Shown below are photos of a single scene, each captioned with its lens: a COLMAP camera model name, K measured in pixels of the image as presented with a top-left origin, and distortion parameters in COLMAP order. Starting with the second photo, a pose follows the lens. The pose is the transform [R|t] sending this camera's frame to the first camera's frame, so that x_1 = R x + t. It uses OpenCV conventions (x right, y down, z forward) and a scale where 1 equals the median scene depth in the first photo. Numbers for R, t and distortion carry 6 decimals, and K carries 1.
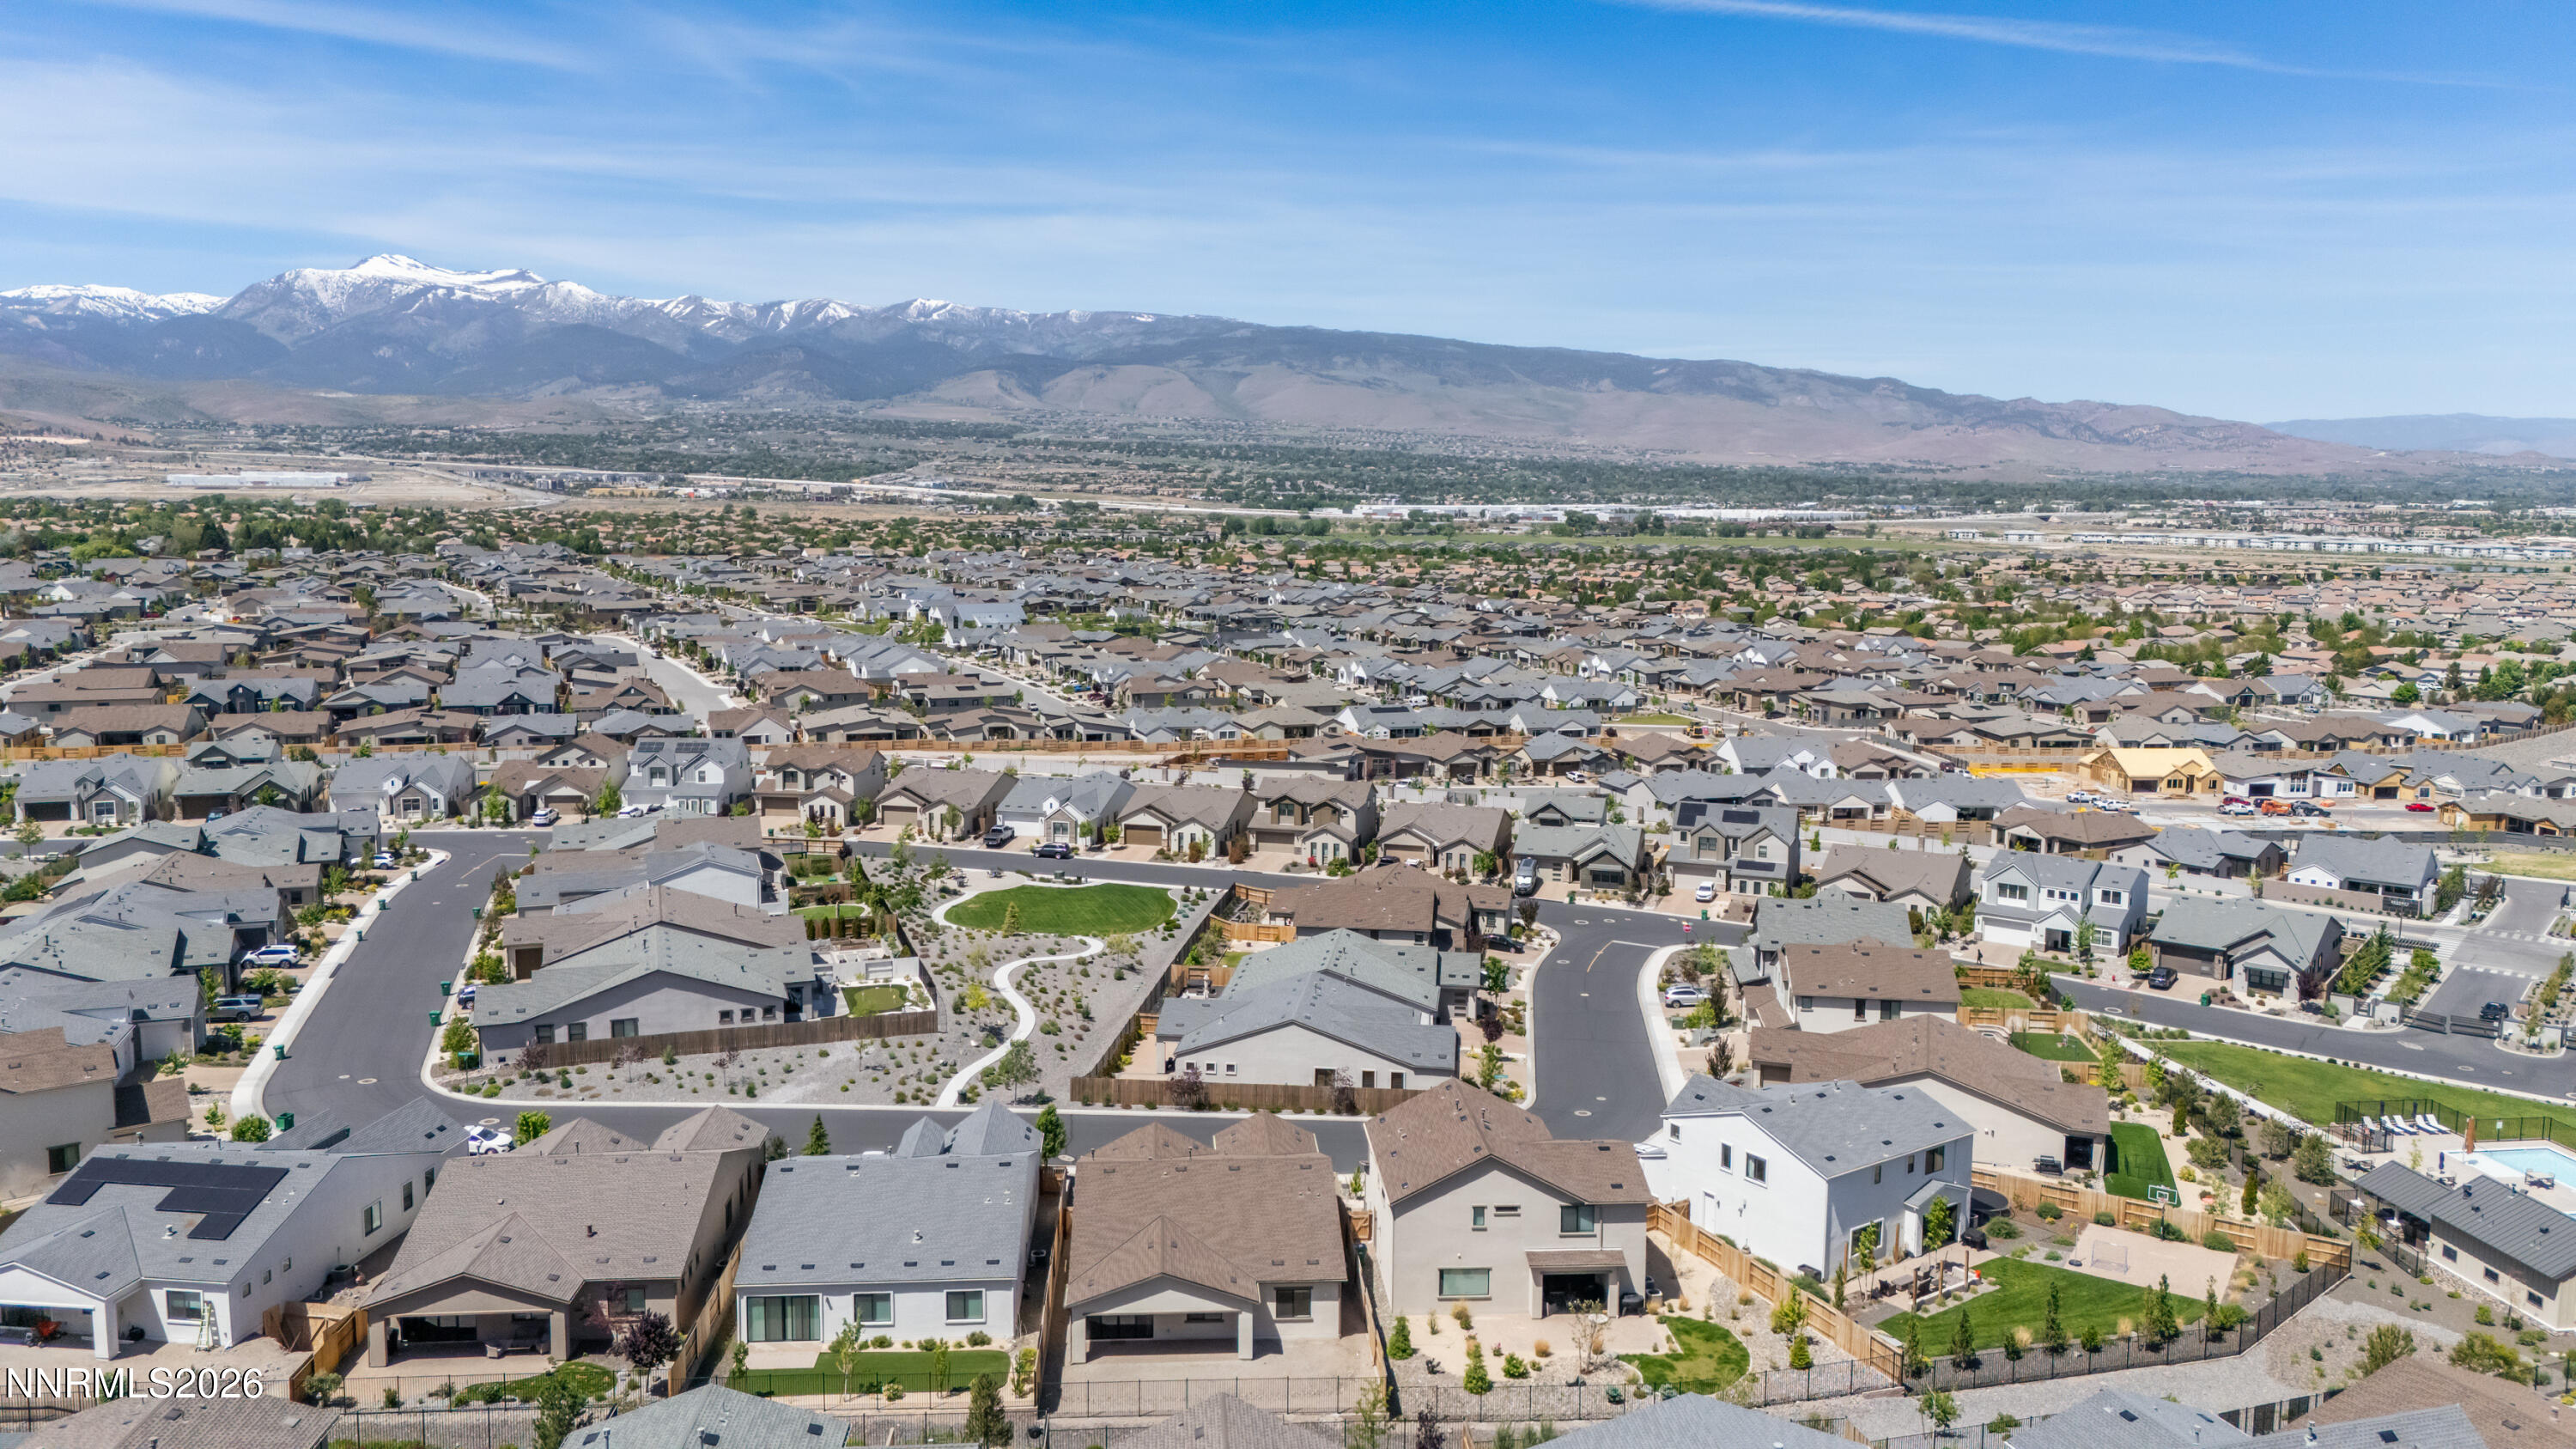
lens RADIAL K [[1884.4, 0, 1282.2], [0, 1884.4, 721.5], [0, 0, 1]] dist [0.091807, -0.090110]
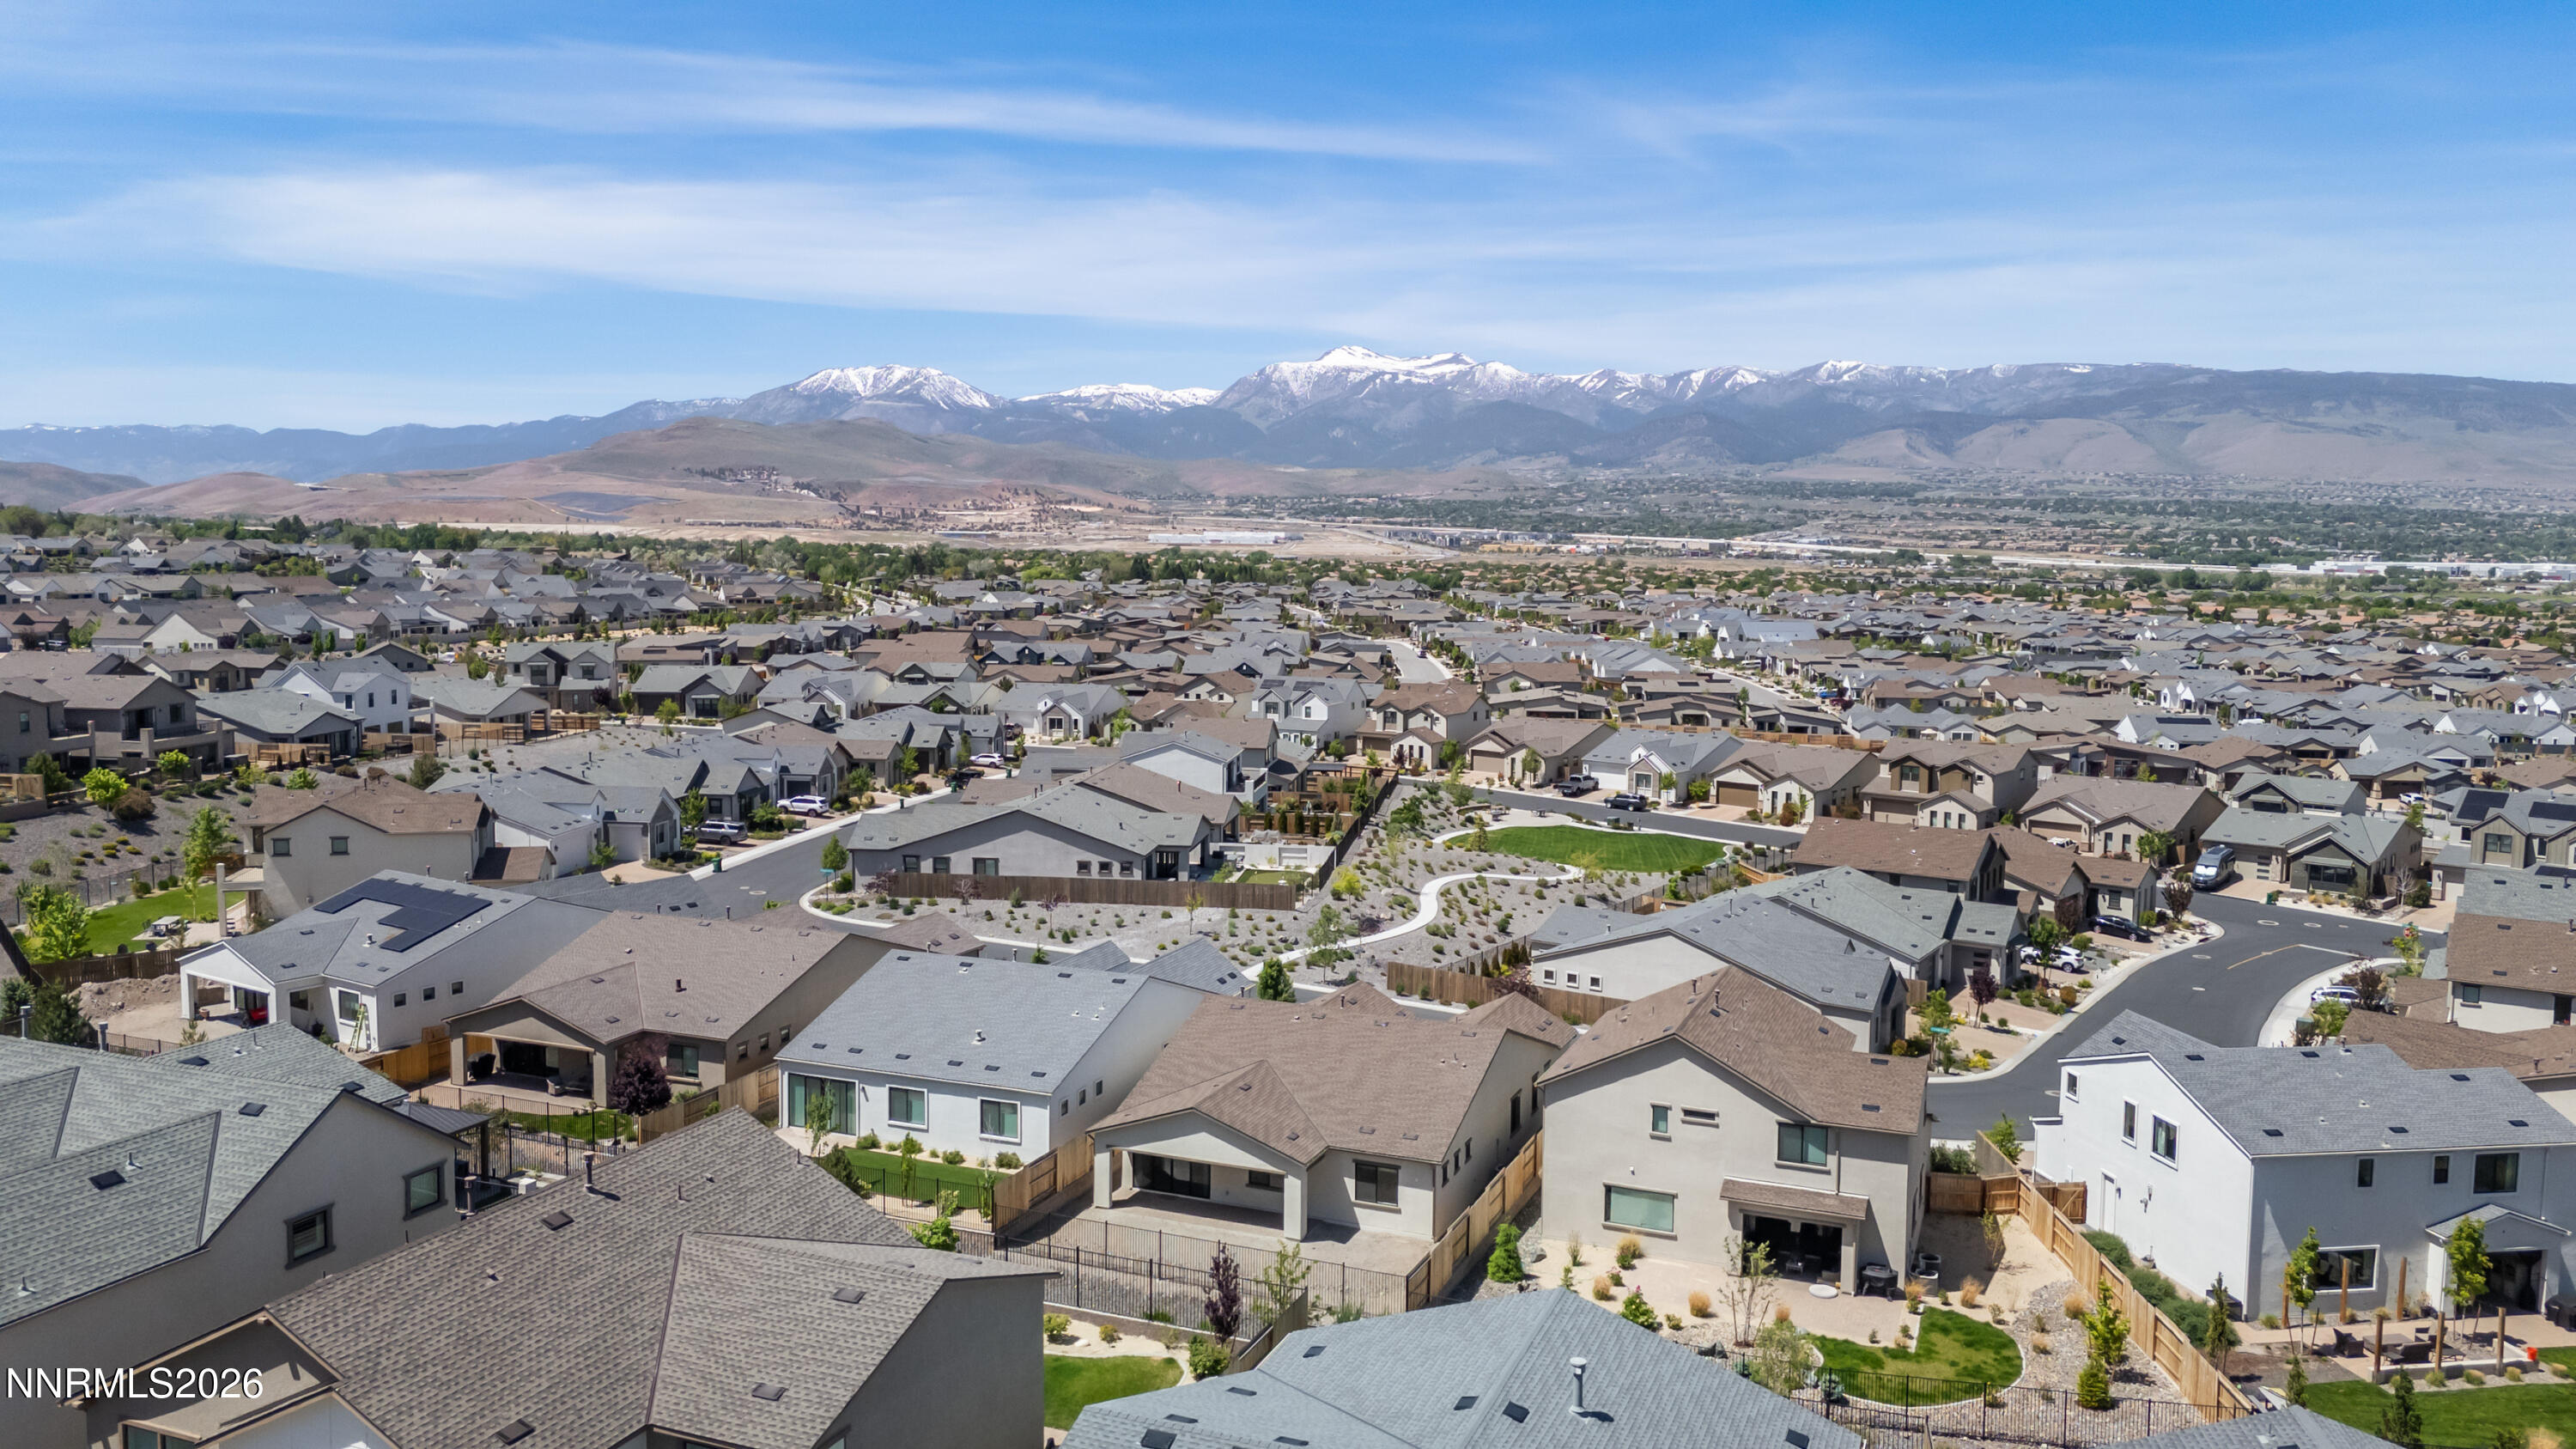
lens RADIAL K [[1884.4, 0, 1282.2], [0, 1884.4, 721.5], [0, 0, 1]] dist [0.091807, -0.090110]
pose [[0.894470, 0.045013, -0.444857, 0.084133], [-0.060440, 0.997960, -0.020549, 0.038570], [0.443025, 0.045268, 0.895366, 0.081660]]
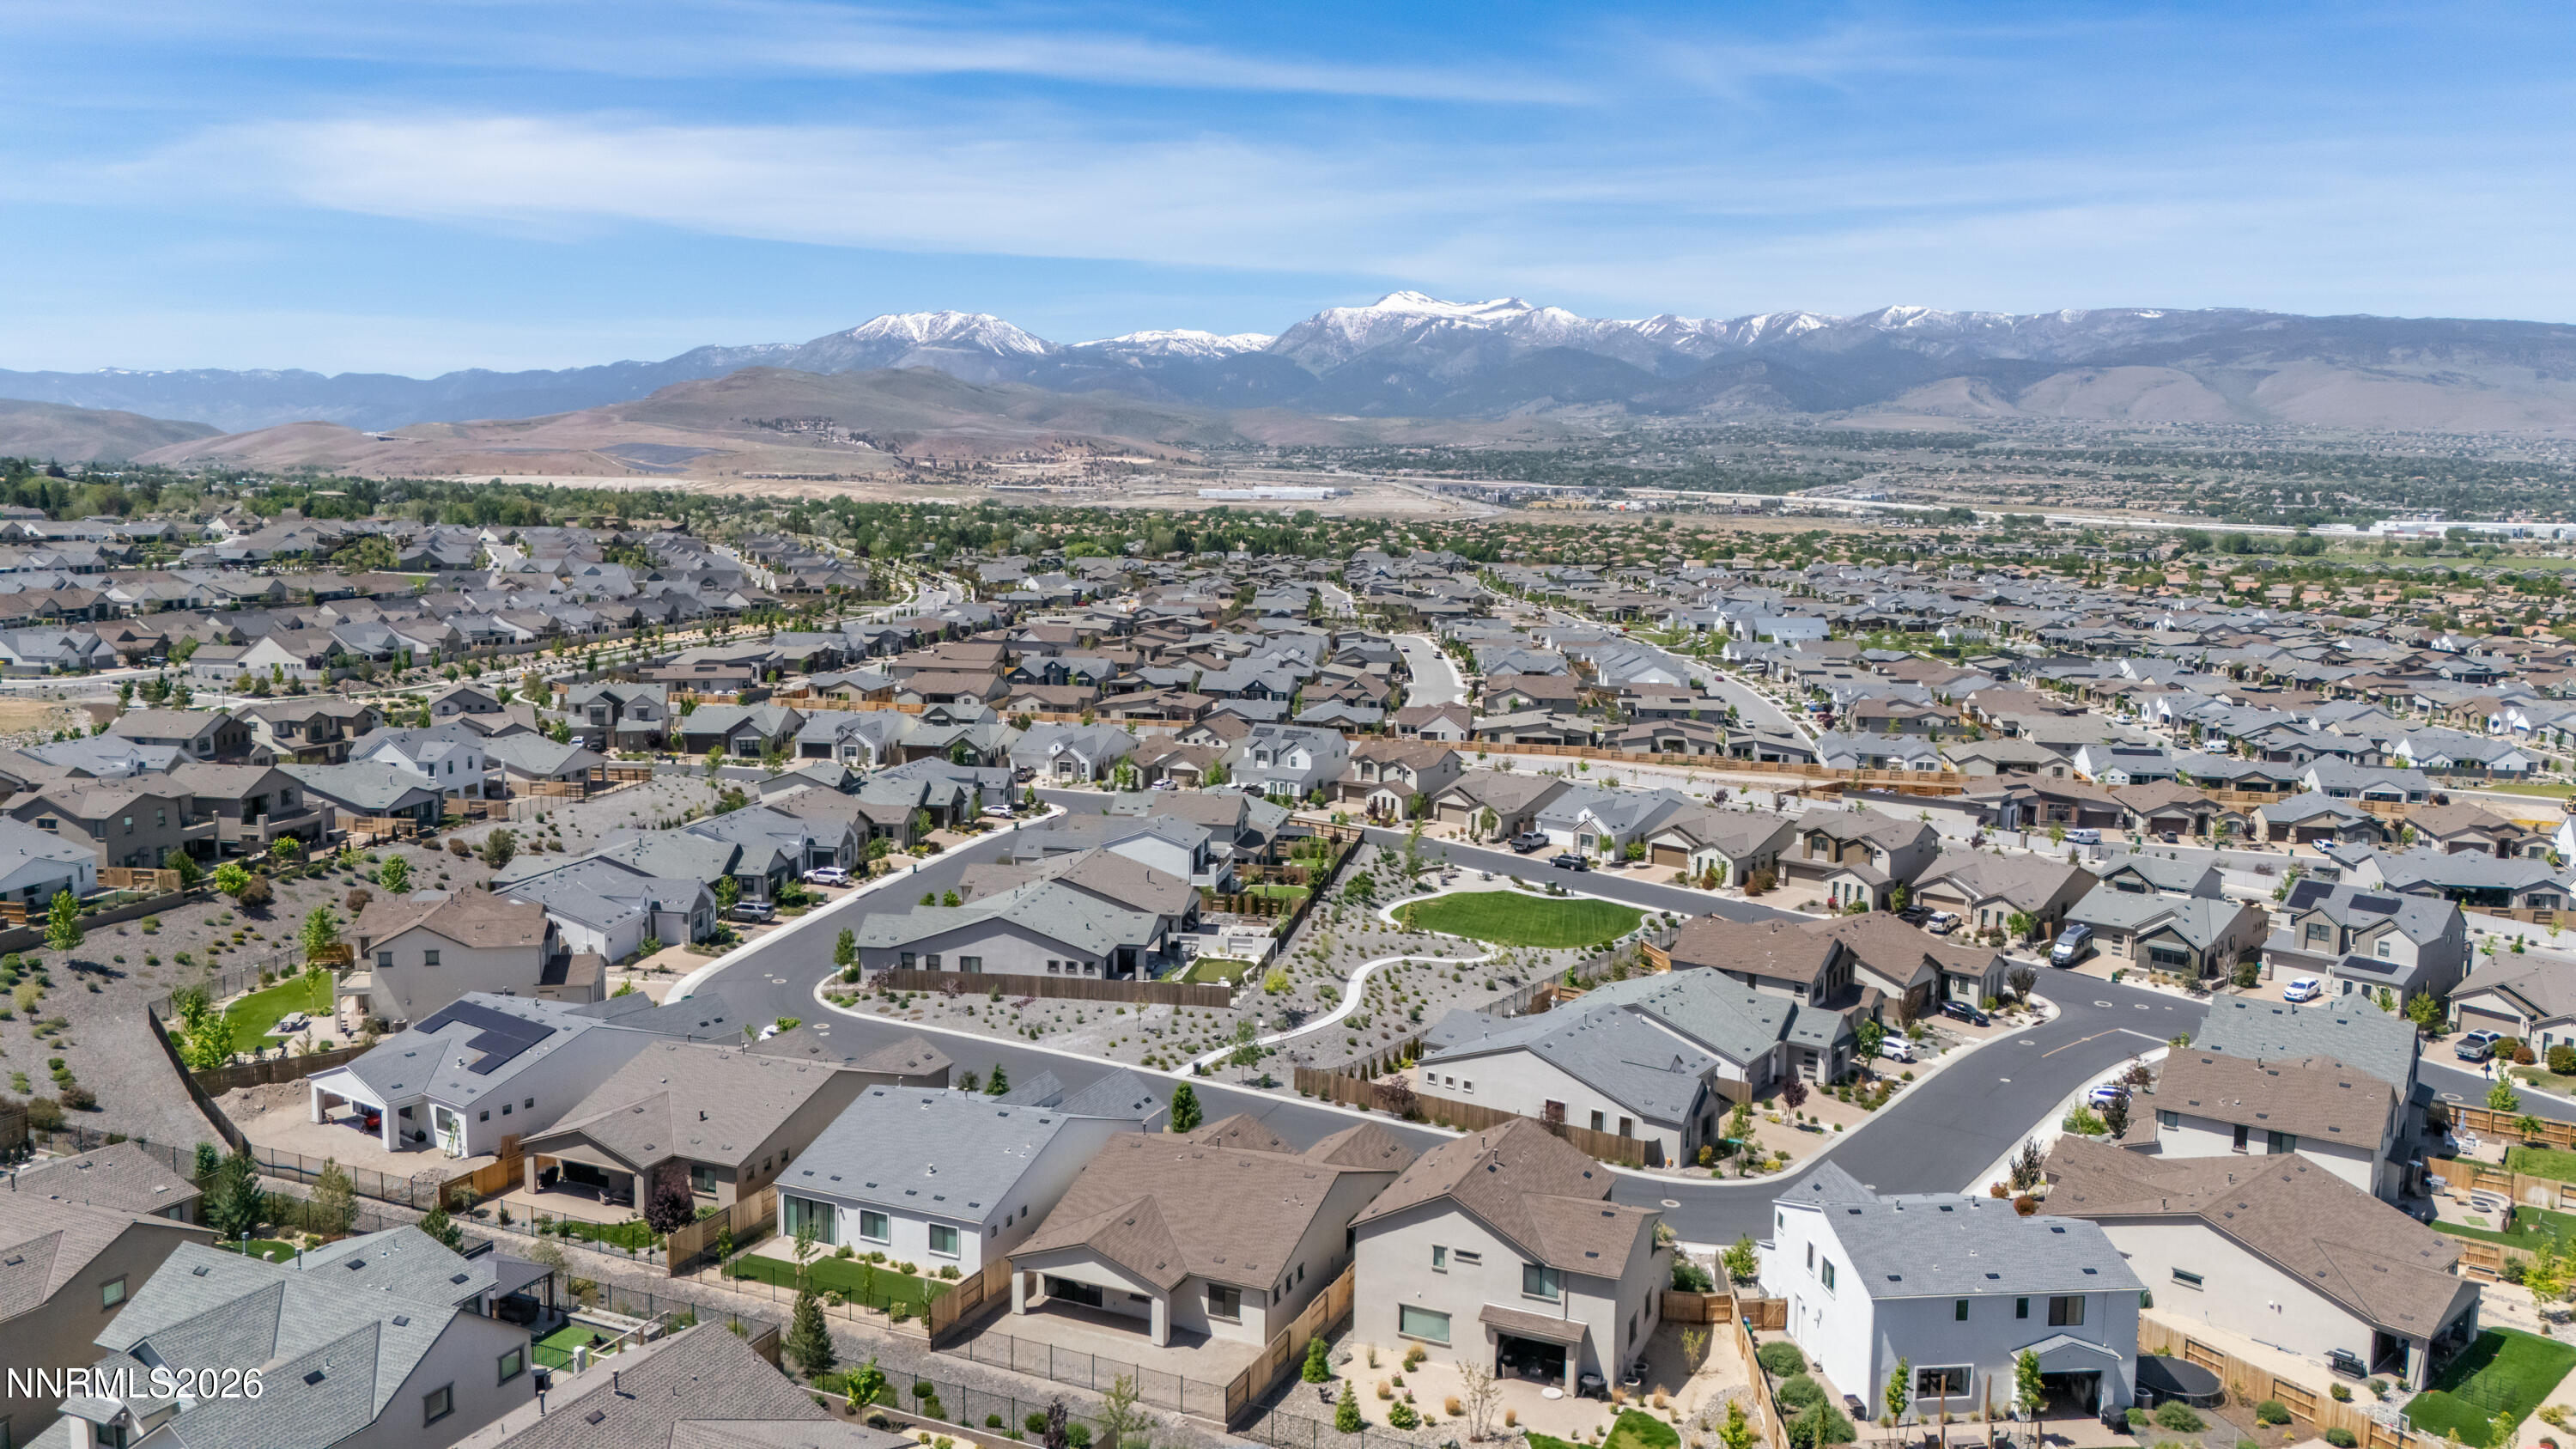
lens RADIAL K [[1884.4, 0, 1282.2], [0, 1884.4, 721.5], [0, 0, 1]] dist [0.091807, -0.090110]
pose [[0.881137, 0.063335, -0.468600, 0.134032], [-0.066525, 0.997737, 0.009761, -0.002917], [0.468158, 0.022573, 0.883356, 0.034765]]
